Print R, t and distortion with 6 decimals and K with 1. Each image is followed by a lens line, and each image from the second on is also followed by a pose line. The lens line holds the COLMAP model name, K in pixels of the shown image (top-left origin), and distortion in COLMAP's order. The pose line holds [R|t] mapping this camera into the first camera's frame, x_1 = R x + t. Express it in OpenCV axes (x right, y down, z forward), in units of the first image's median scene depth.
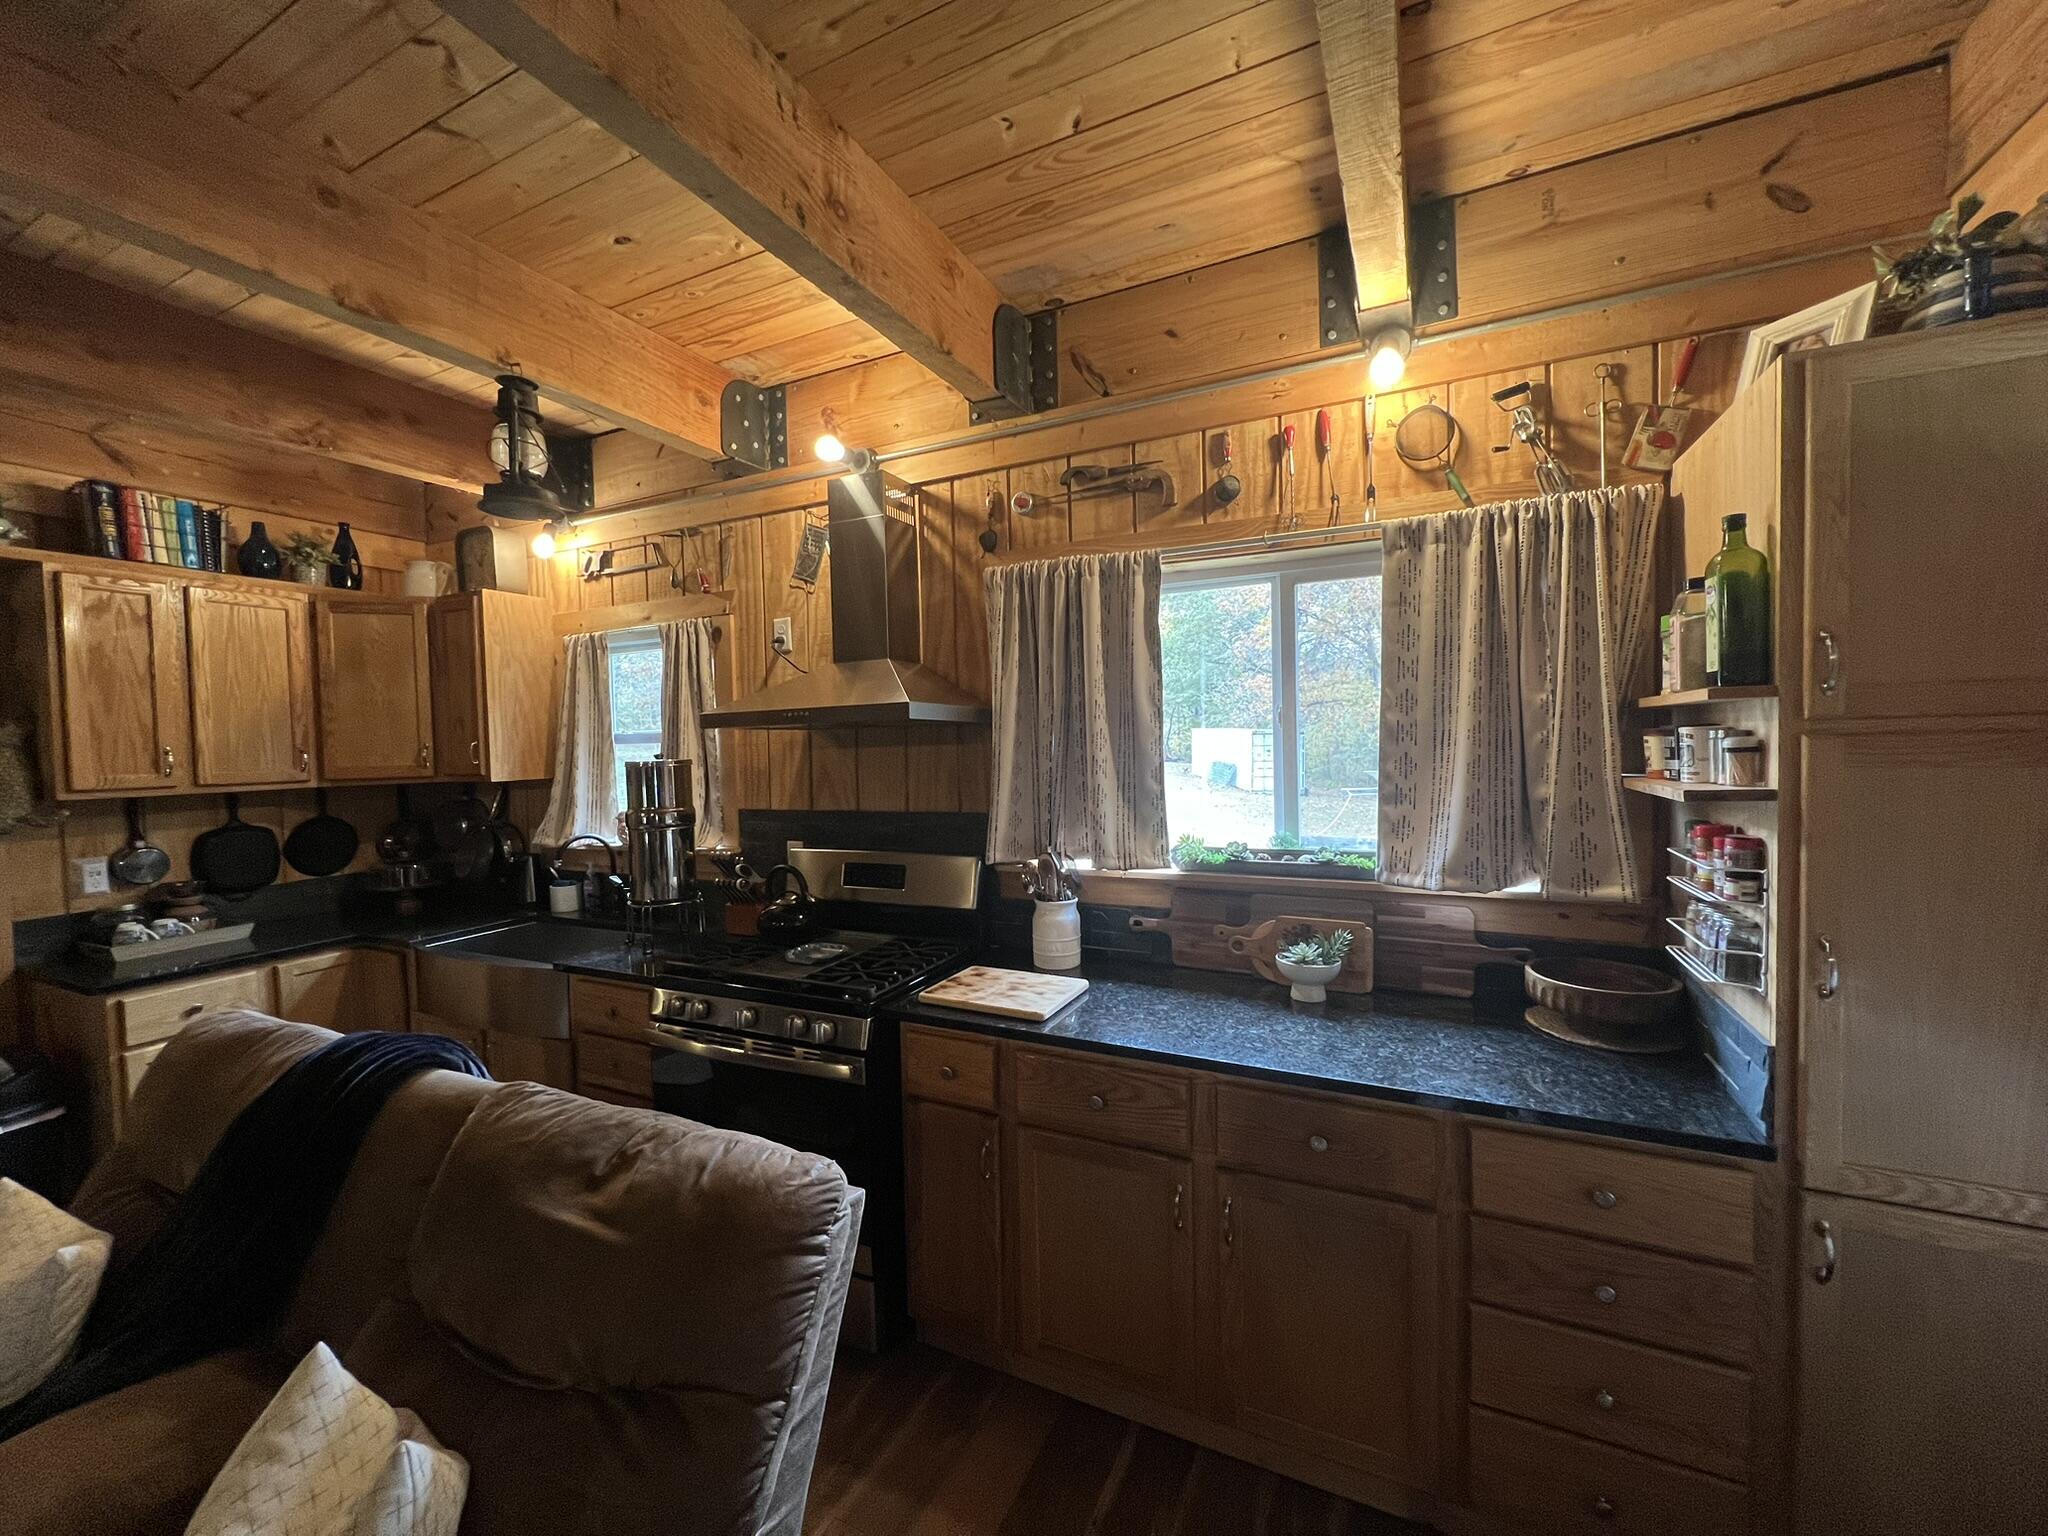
lens RADIAL K [[816.5, 0, 1024.0], [0, 816.5, 768.0], [0, 0, 1]] dist [-0.001101, -0.000149]
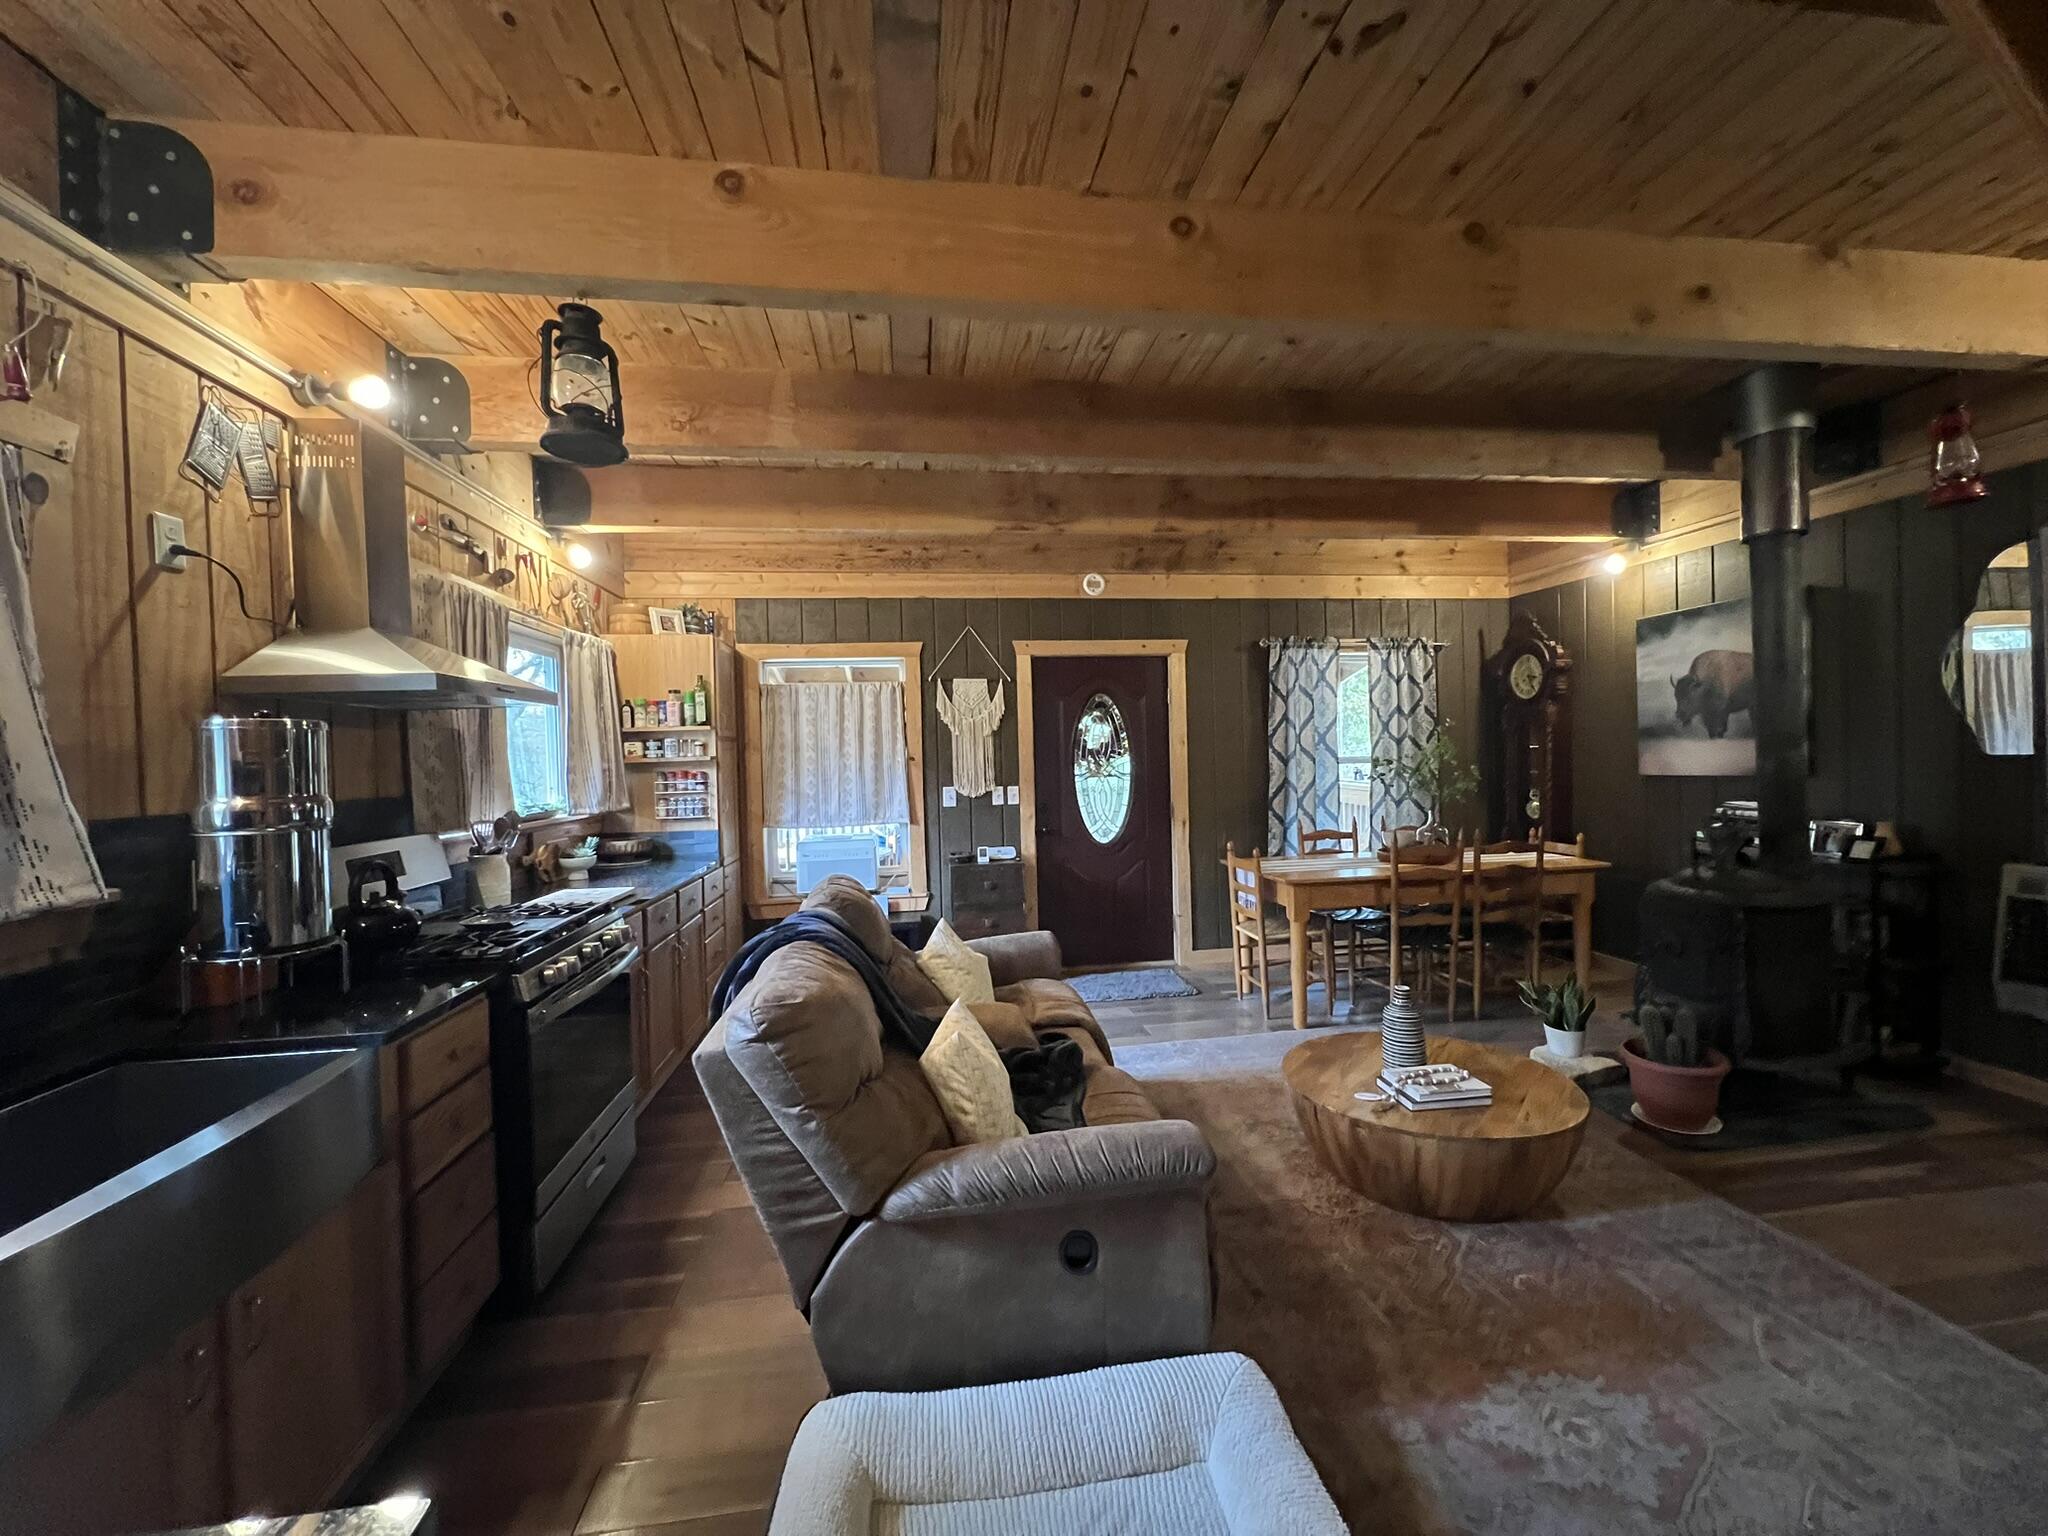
lens RADIAL K [[816.5, 0, 1024.0], [0, 816.5, 768.0], [0, 0, 1]] dist [-0.001101, -0.000149]
pose [[-0.554501, 0.027118, 0.831741, -1.308385], [0.069513, 0.997485, 0.013821, 0.057593], [-0.829275, 0.065481, -0.554992, 0.880989]]
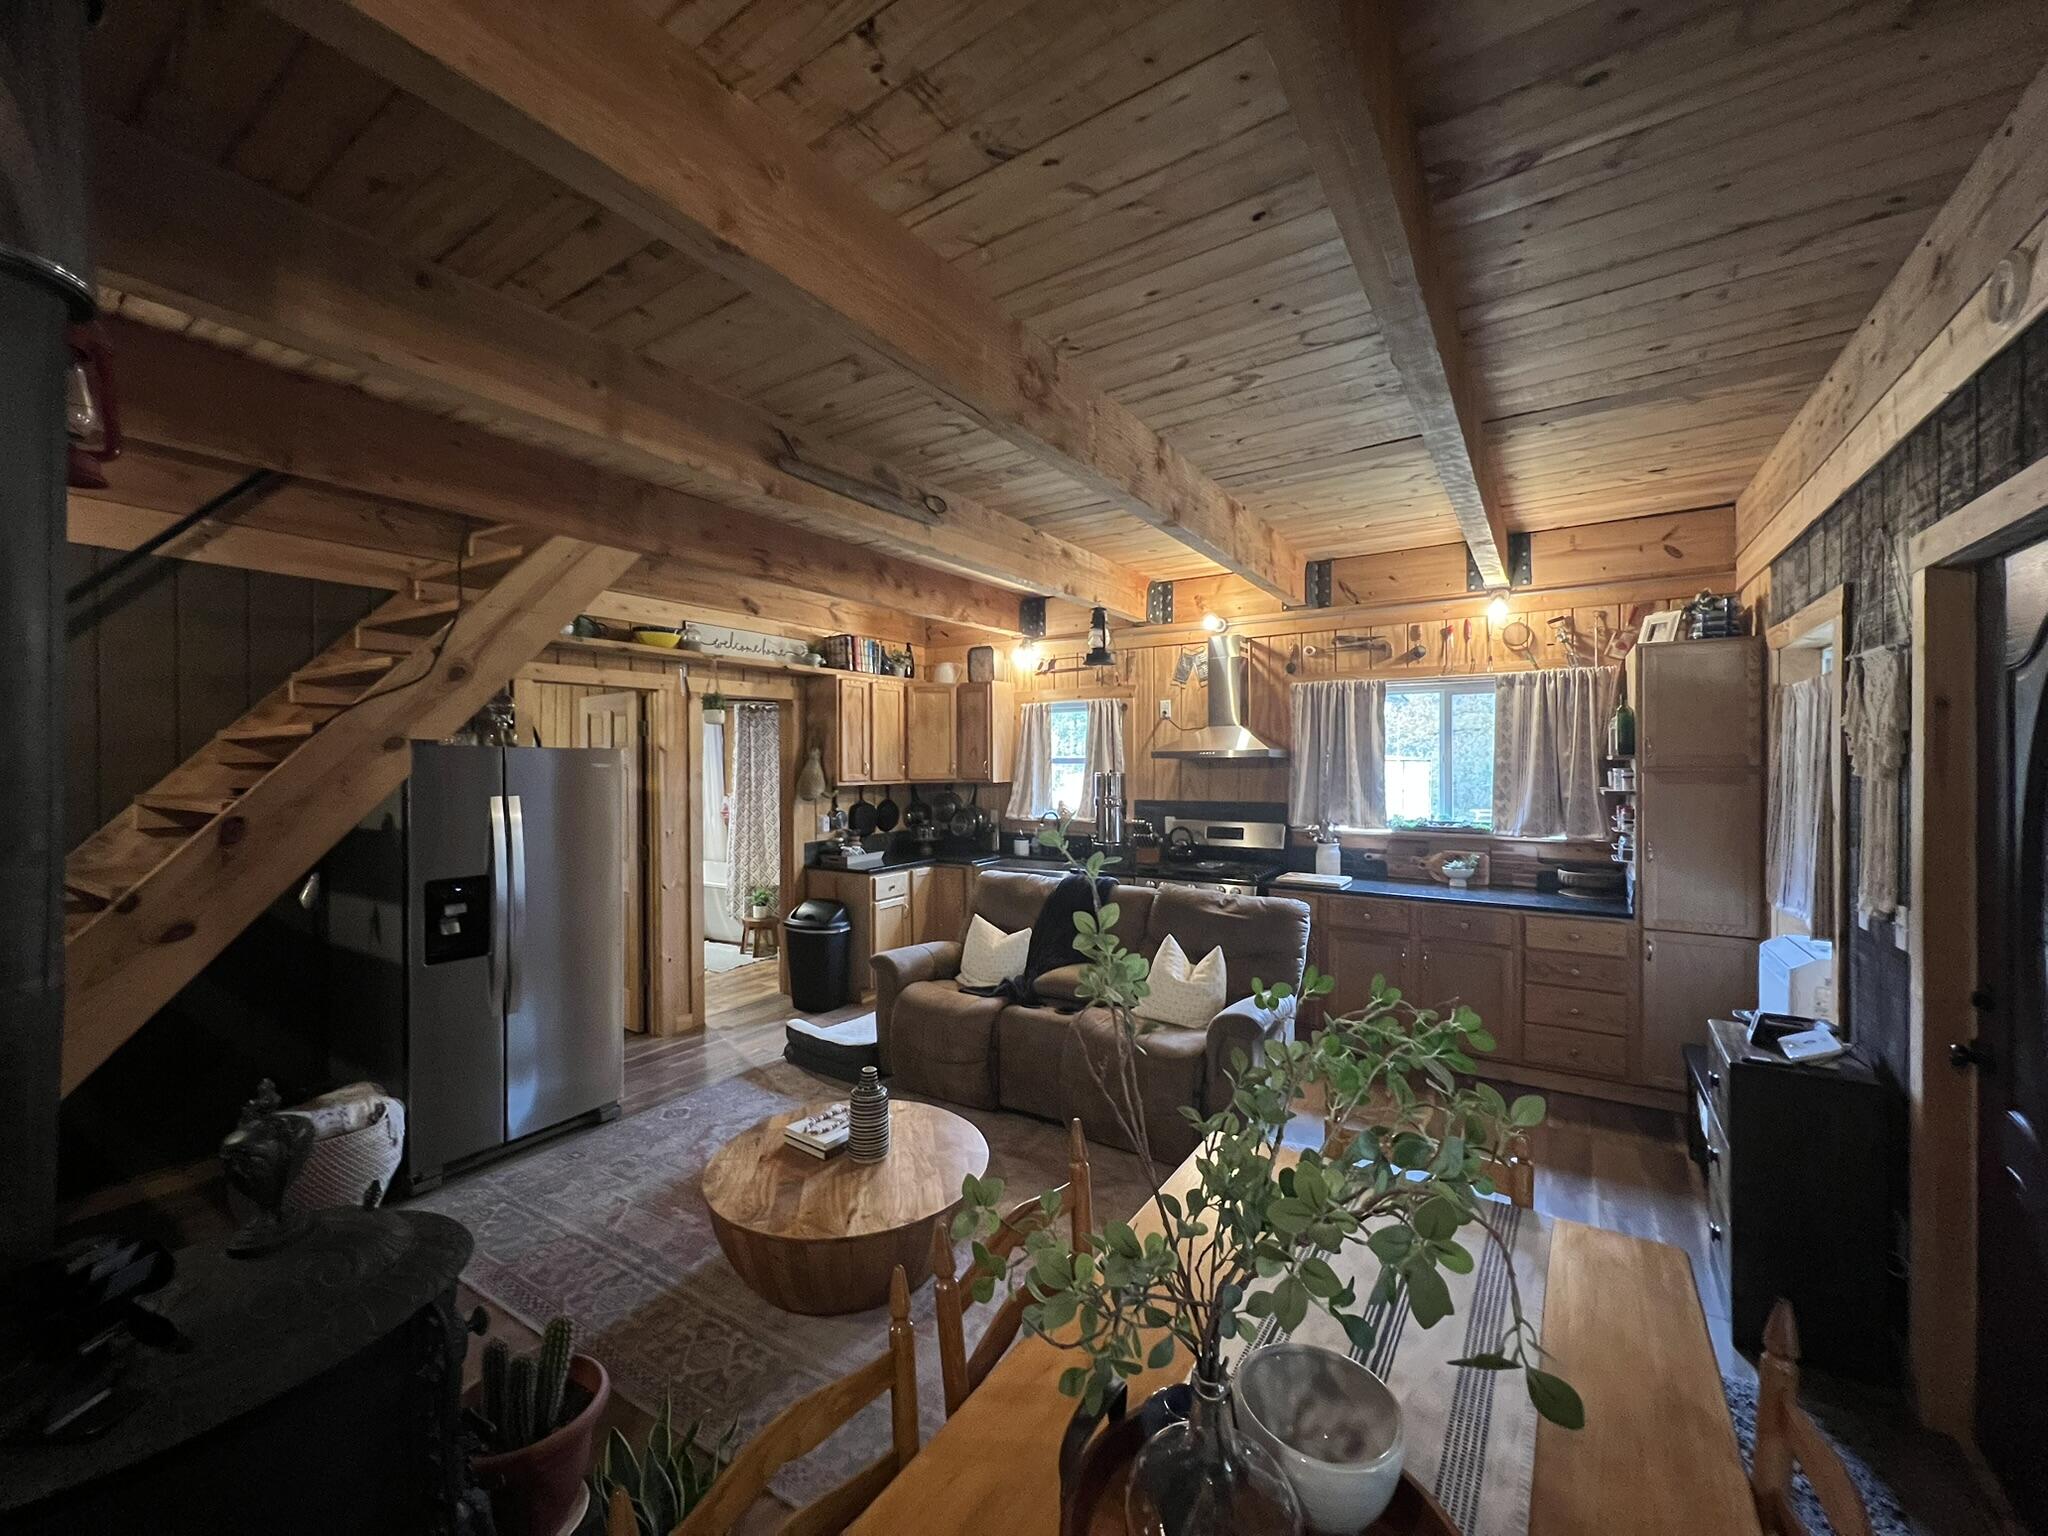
lens RADIAL K [[816.5, 0, 1024.0], [0, 816.5, 768.0], [0, 0, 1]] dist [-0.001101, -0.000149]
pose [[0.991469, 0.020545, -0.128710, -0.409480], [-0.023741, 0.999445, -0.023349, 0.030430], [0.128159, 0.026206, 0.991407, -1.026475]]
